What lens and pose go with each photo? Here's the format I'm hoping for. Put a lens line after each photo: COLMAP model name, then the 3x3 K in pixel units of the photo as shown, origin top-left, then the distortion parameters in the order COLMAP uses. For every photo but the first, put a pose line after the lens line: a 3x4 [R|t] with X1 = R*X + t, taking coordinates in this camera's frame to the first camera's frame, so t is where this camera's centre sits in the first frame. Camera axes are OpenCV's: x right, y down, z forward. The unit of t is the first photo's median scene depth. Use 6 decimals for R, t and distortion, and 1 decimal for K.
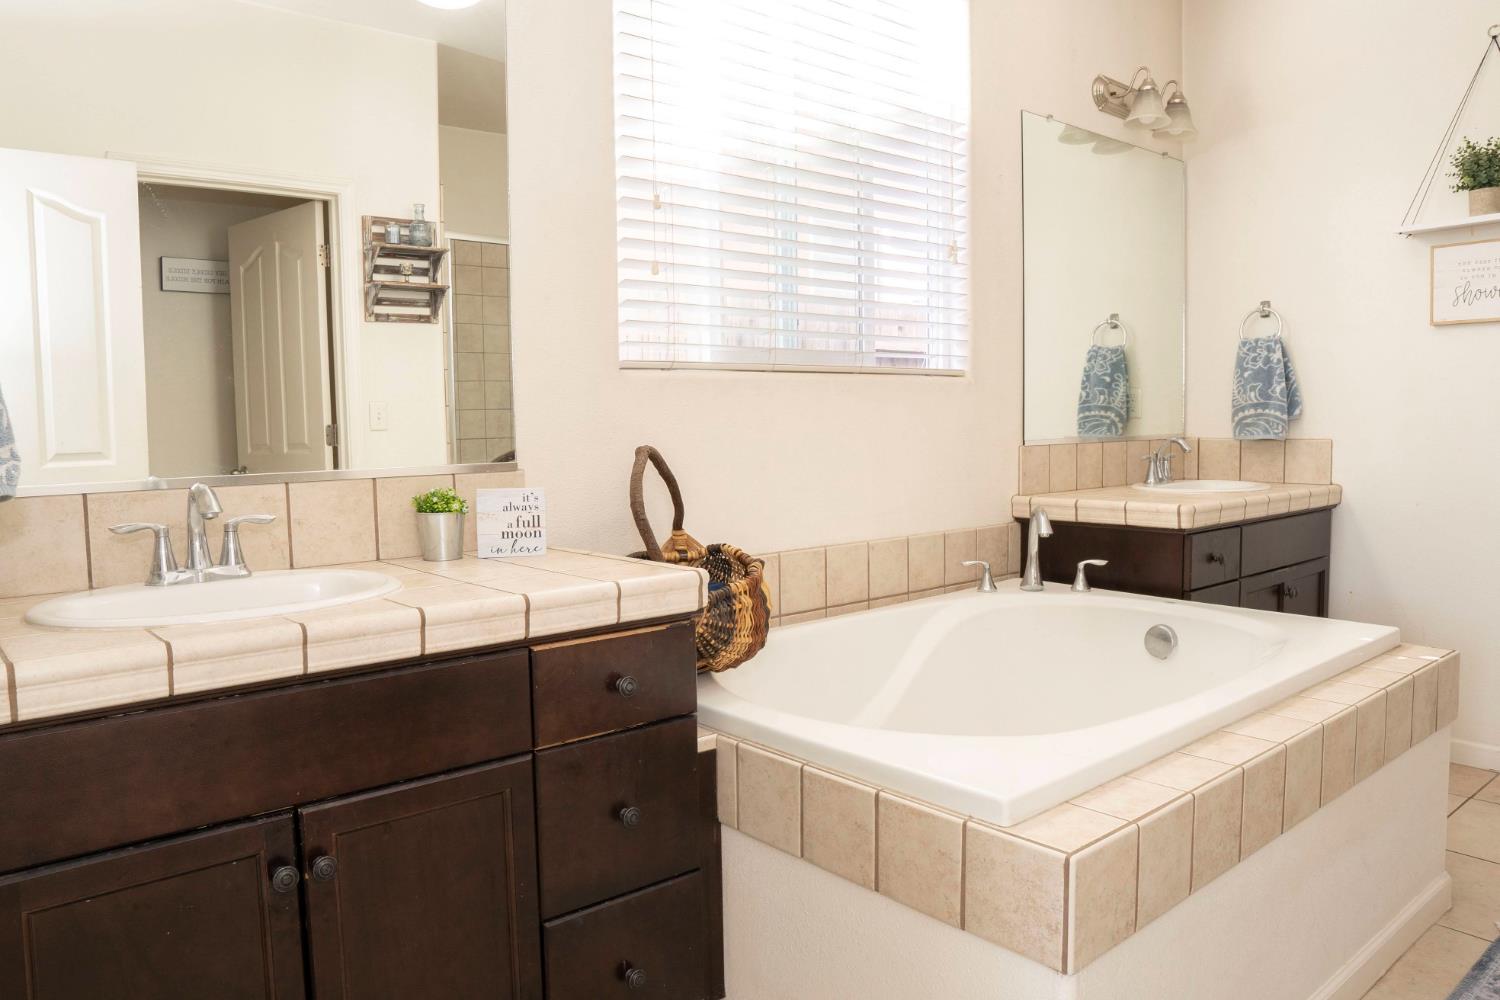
lens RADIAL K [[1055.8, 0, 745.7], [0, 1055.8, 498.5], [0, 0, 1]] dist [-0.114069, 0.075216]
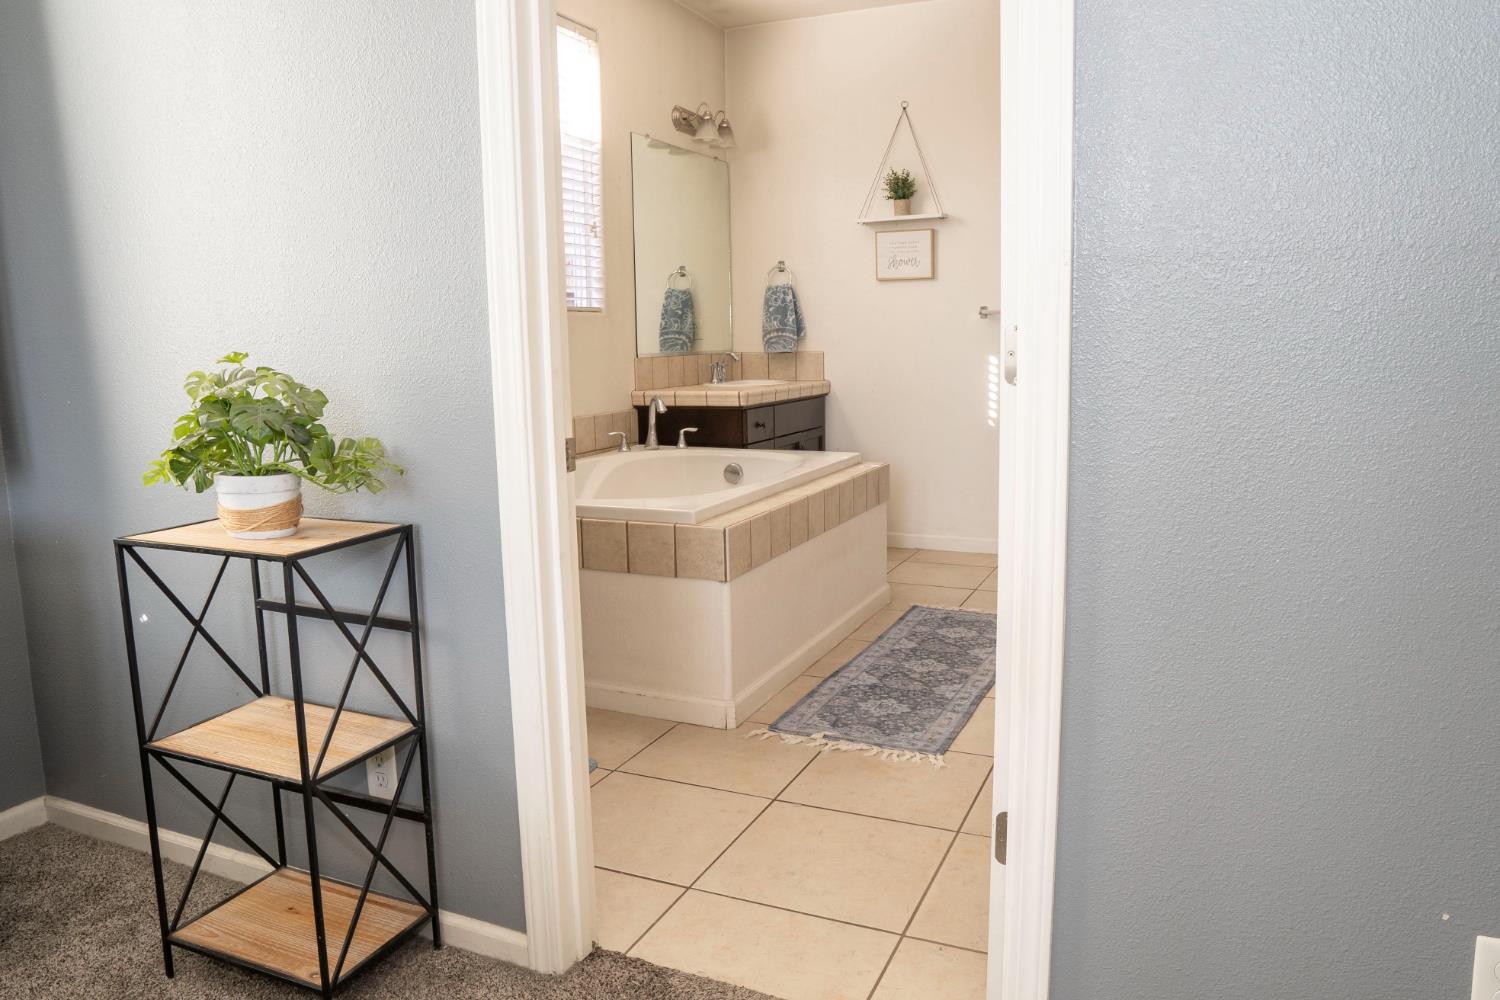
lens RADIAL K [[1055.8, 0, 745.7], [0, 1055.8, 498.5], [0, 0, 1]] dist [-0.114069, 0.075216]
pose [[0.903290, -0.066488, 0.423846, -0.251954], [0.037358, 0.996356, 0.076681, 0.041344], [-0.427400, -0.053431, 0.902482, -0.448268]]
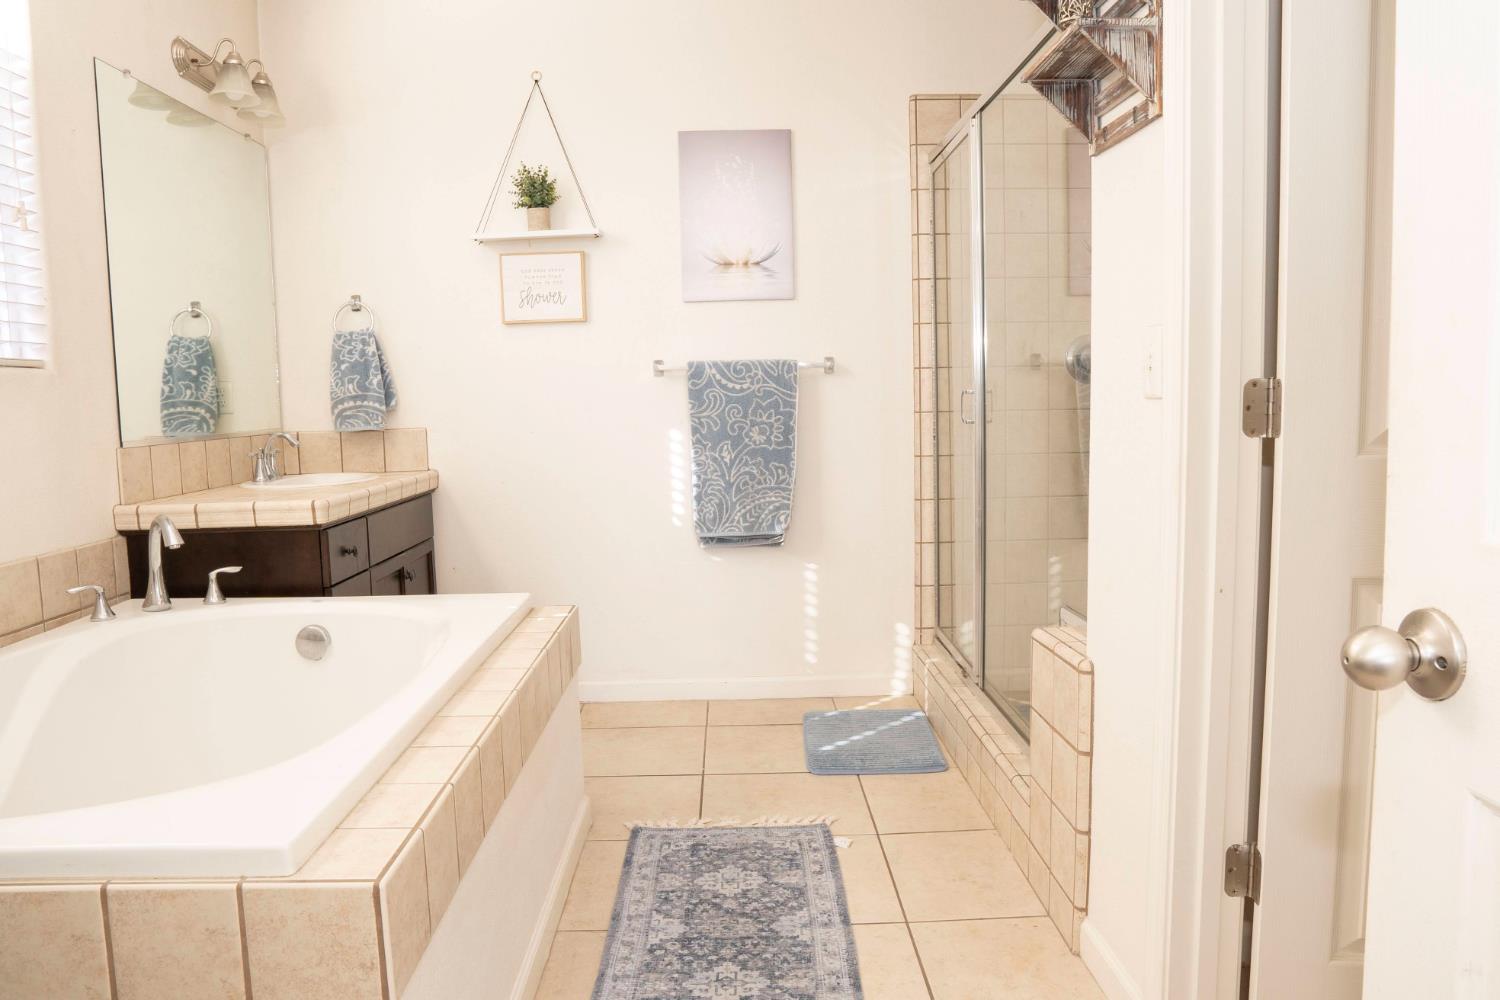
lens RADIAL K [[1055.8, 0, 745.7], [0, 1055.8, 498.5], [0, 0, 1]] dist [-0.114069, 0.075216]
pose [[0.635149, -0.078738, 0.768366, -0.062712], [0.075380, 0.996361, 0.039790, -0.003178], [-0.768703, 0.032647, 0.638772, 0.058748]]
